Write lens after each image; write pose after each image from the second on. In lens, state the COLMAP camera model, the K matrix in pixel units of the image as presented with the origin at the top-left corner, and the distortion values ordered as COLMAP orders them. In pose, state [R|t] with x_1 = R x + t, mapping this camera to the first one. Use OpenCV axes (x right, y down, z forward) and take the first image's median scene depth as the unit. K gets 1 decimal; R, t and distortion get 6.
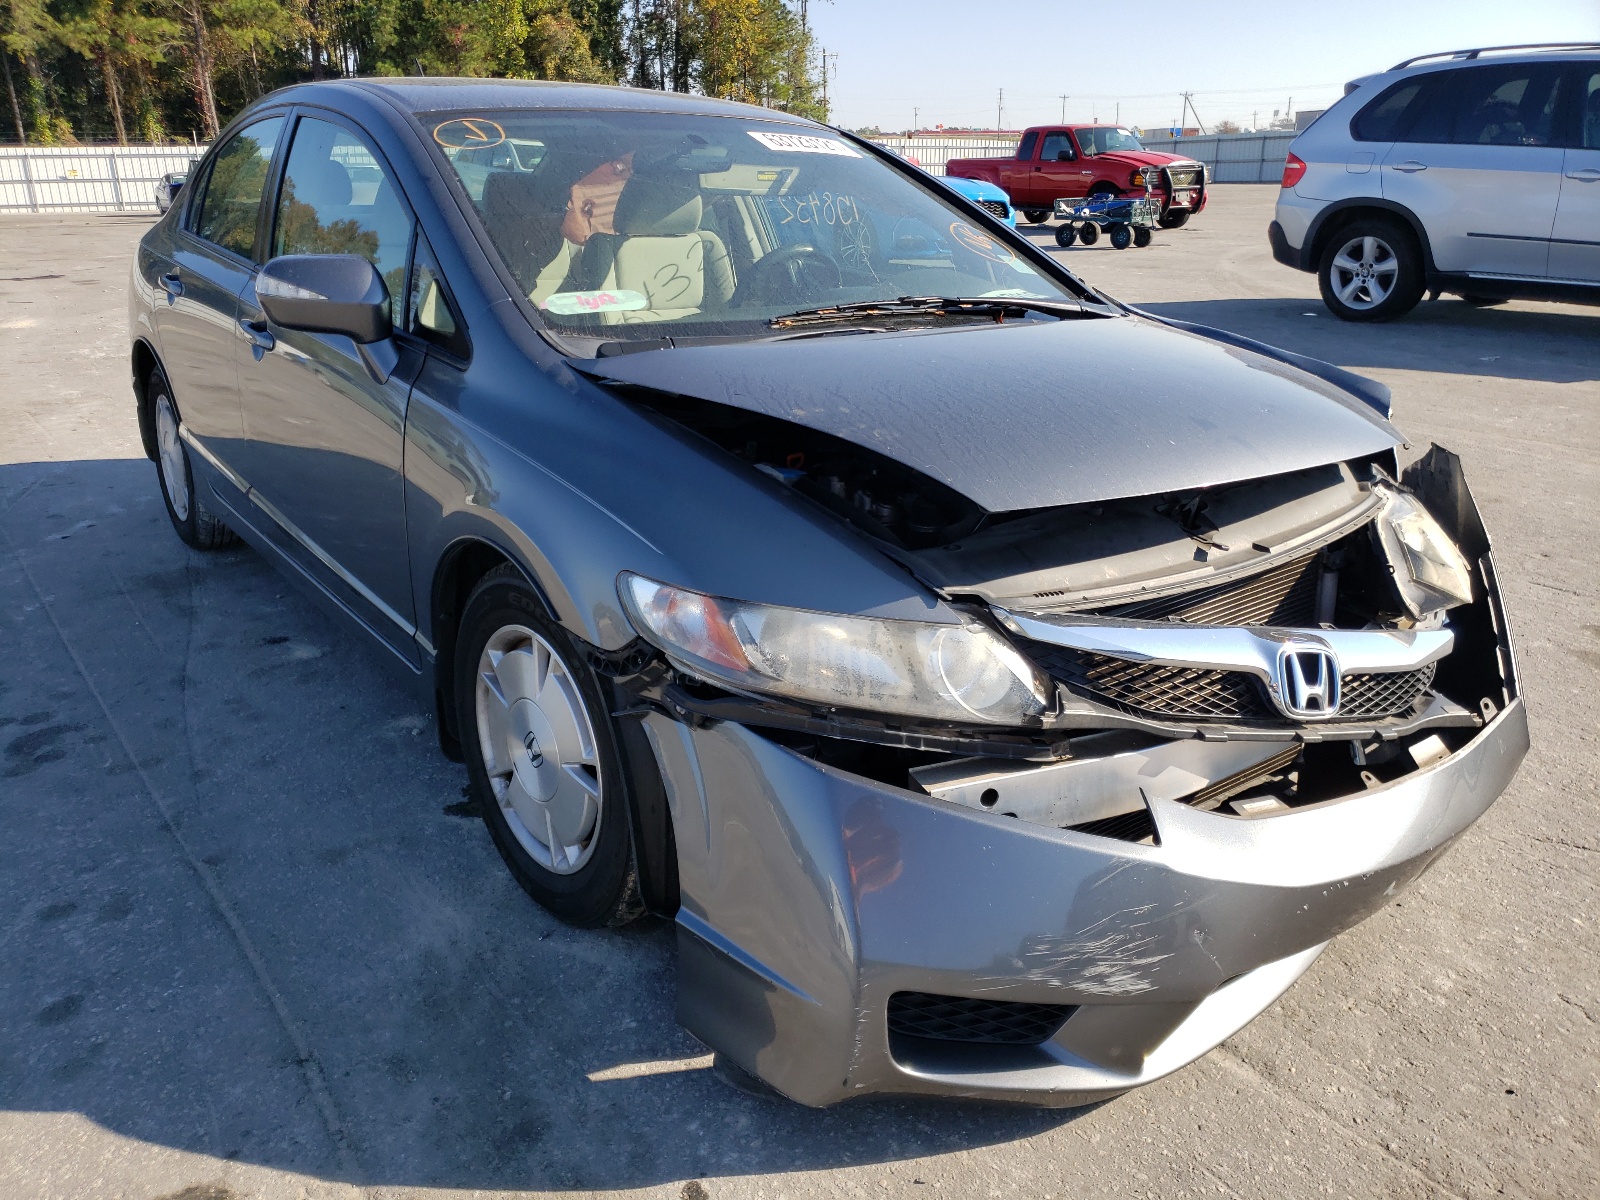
lens RADIAL K [[1213.8, 0, 803.0], [0, 1213.8, 598.6], [0, 0, 1]] dist [0.005076, 0.004947]
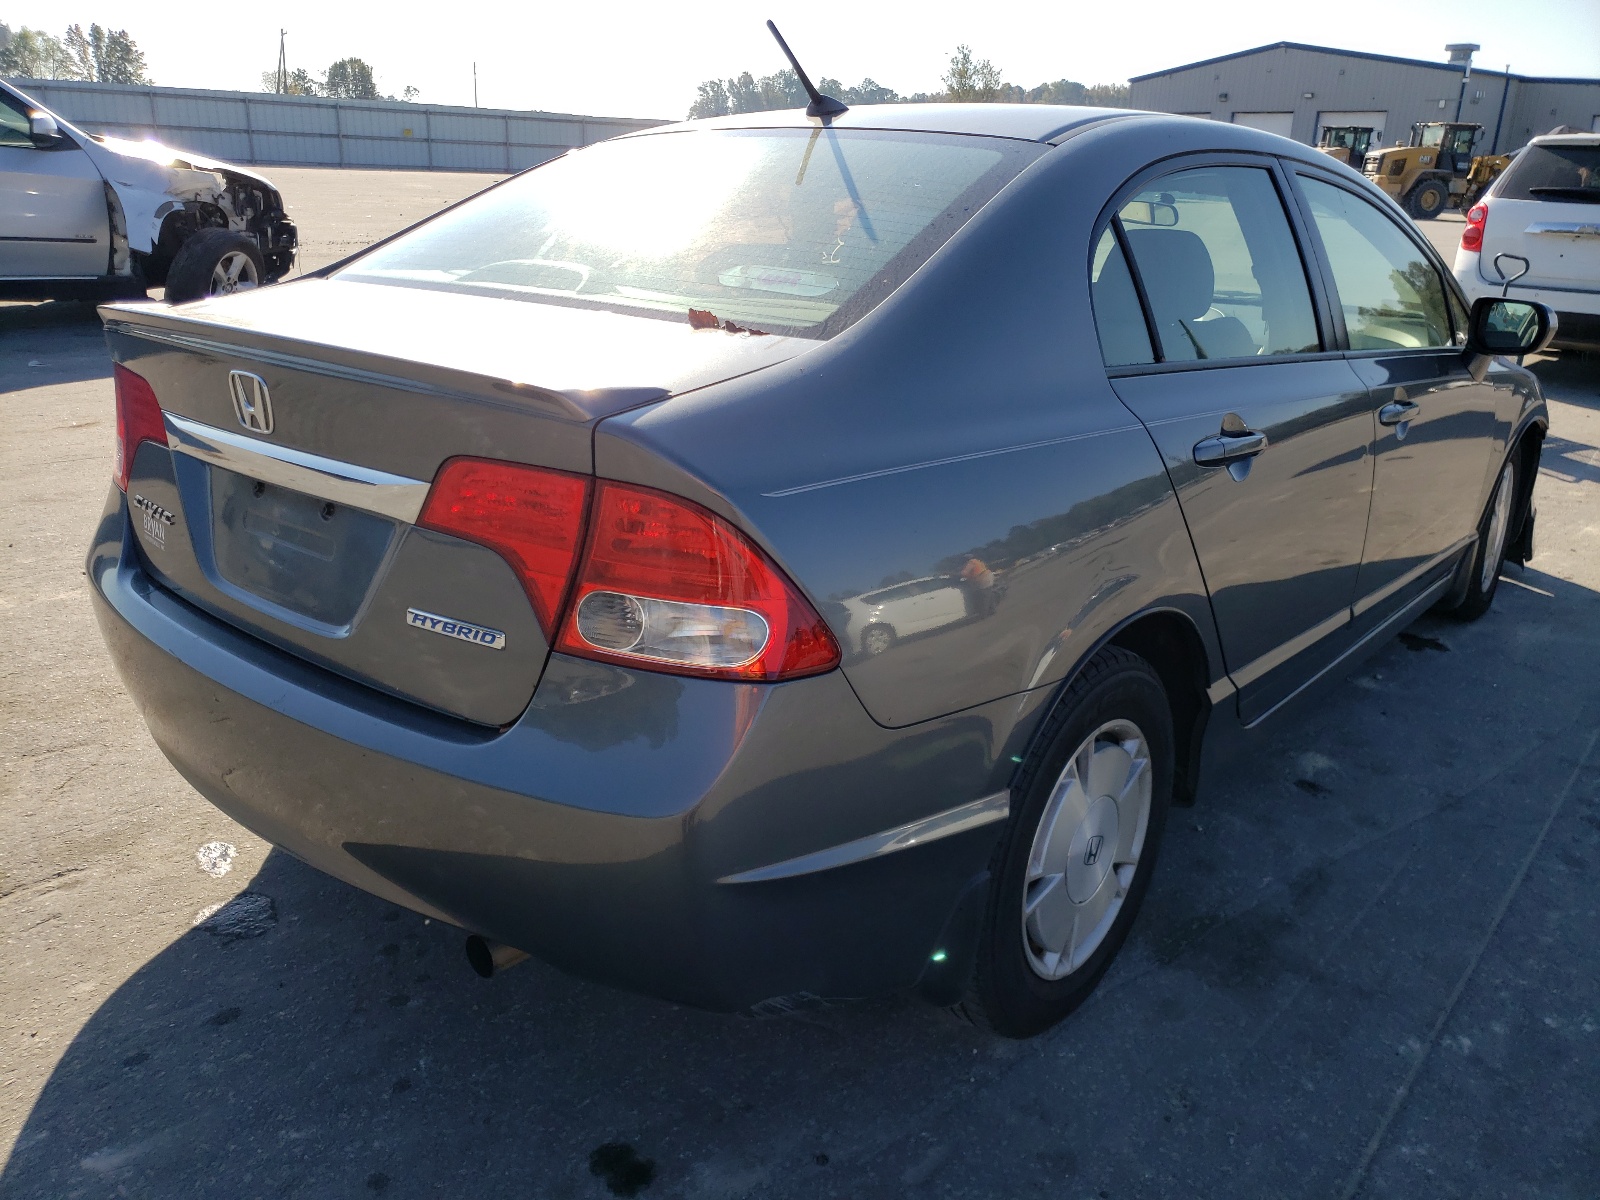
lens RADIAL K [[1213.8, 0, 802.5], [0, 1213.8, 602.5], [0, 0, 1]] dist [0.005076, 0.004947]
pose [[-0.195999, -0.379758, 0.904084, -1.080379], [0.298655, 0.855048, 0.423907, -0.538374], [-0.934018, 0.353095, -0.054172, 1.330392]]
